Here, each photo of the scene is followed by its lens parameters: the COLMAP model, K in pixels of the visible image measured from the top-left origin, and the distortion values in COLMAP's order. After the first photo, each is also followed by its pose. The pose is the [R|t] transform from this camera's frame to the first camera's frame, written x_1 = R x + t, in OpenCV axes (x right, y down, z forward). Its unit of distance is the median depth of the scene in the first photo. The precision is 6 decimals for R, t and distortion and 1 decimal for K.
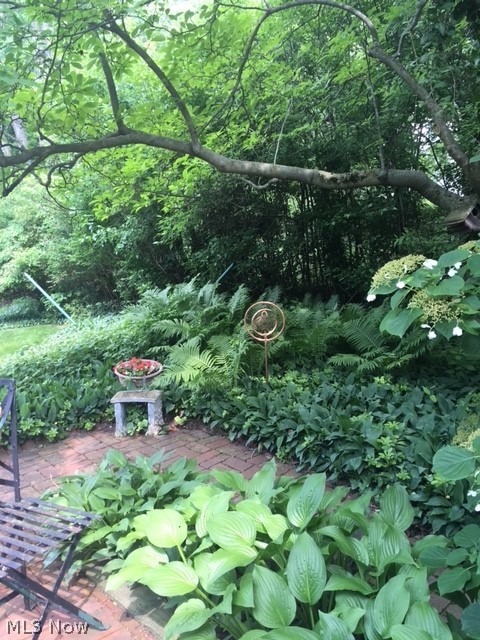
lens RADIAL K [[529.8, 0, 240.0], [0, 529.8, 320.0], [0, 0, 1]] dist [0.004841, 0.000386]
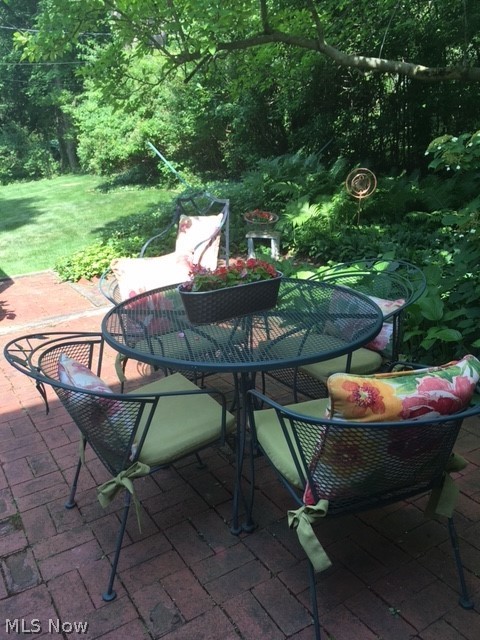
lens RADIAL K [[529.8, 0, 240.0], [0, 529.8, 320.0], [0, 0, 1]] dist [0.004841, 0.000386]
pose [[0.988867, 0.079475, -0.125802, -0.057486], [-0.049780, 0.973398, 0.223646, 0.050972], [0.140230, -0.214894, 0.966518, -0.412492]]
